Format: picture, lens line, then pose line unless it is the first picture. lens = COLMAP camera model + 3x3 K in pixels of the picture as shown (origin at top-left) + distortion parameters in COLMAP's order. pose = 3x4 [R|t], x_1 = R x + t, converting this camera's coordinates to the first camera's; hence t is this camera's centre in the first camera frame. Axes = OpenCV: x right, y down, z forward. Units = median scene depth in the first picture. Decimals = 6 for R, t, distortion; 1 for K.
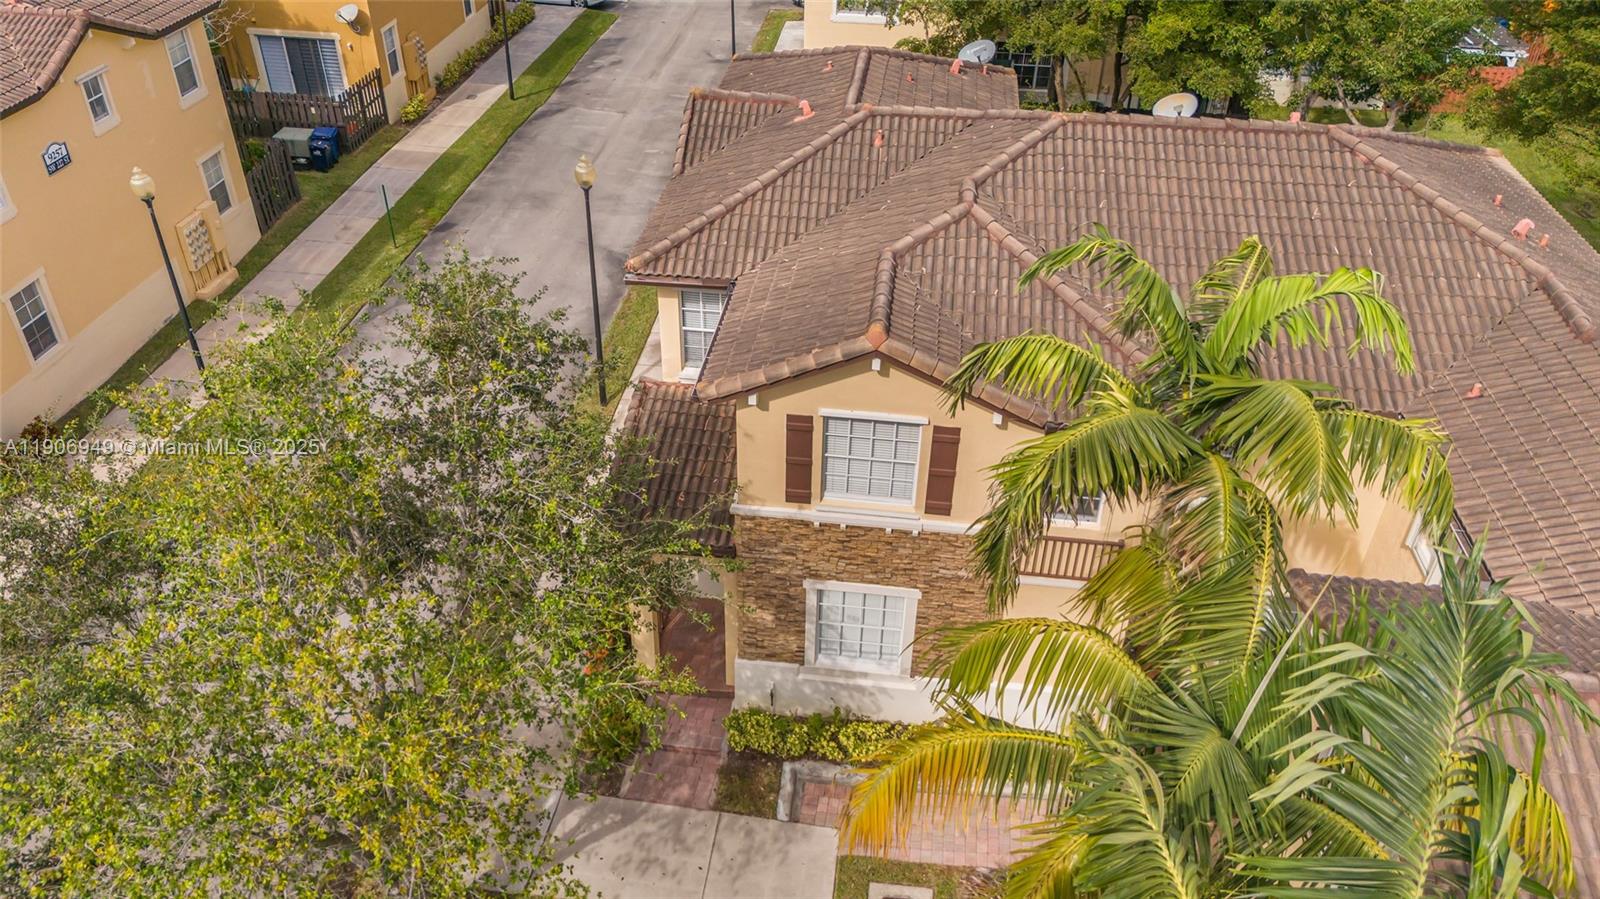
lens RADIAL K [[1192.9, 0, 796.4], [0, 1192.9, 460.3], [0, 0, 1]] dist [0.101168, -0.149219]
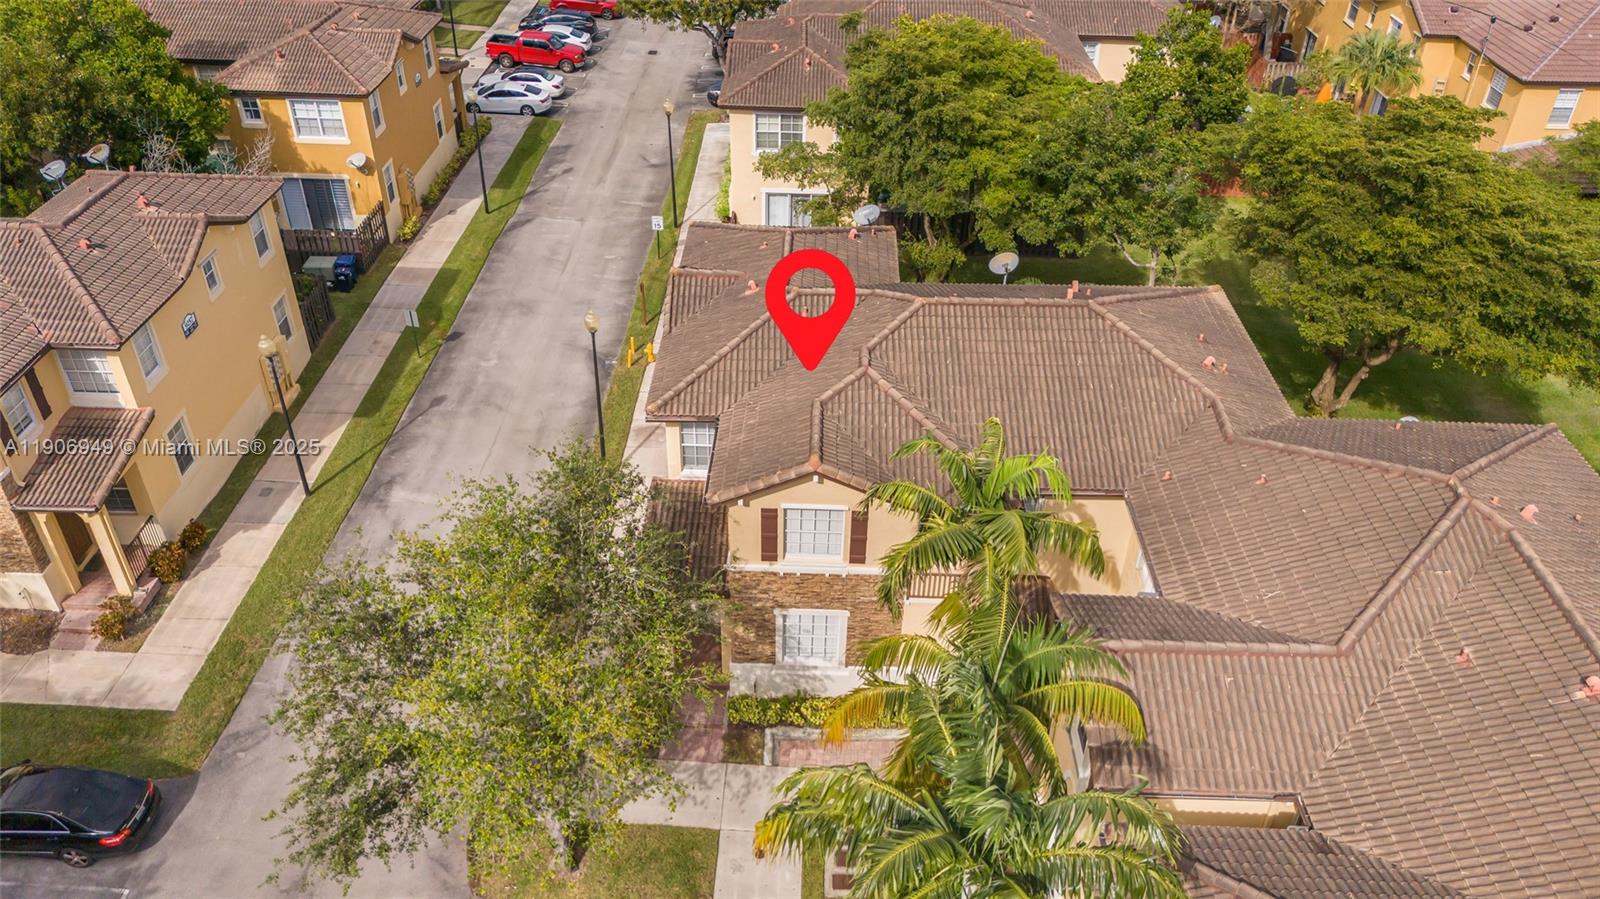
lens RADIAL K [[1192.9, 0, 796.4], [0, 1192.9, 460.3], [0, 0, 1]] dist [0.101168, -0.149219]
pose [[0.996179, -0.053721, 0.068862, -0.059504], [0.053875, 0.998548, -0.000382, -0.088021], [-0.068741, 0.004091, 0.997626, -0.535443]]
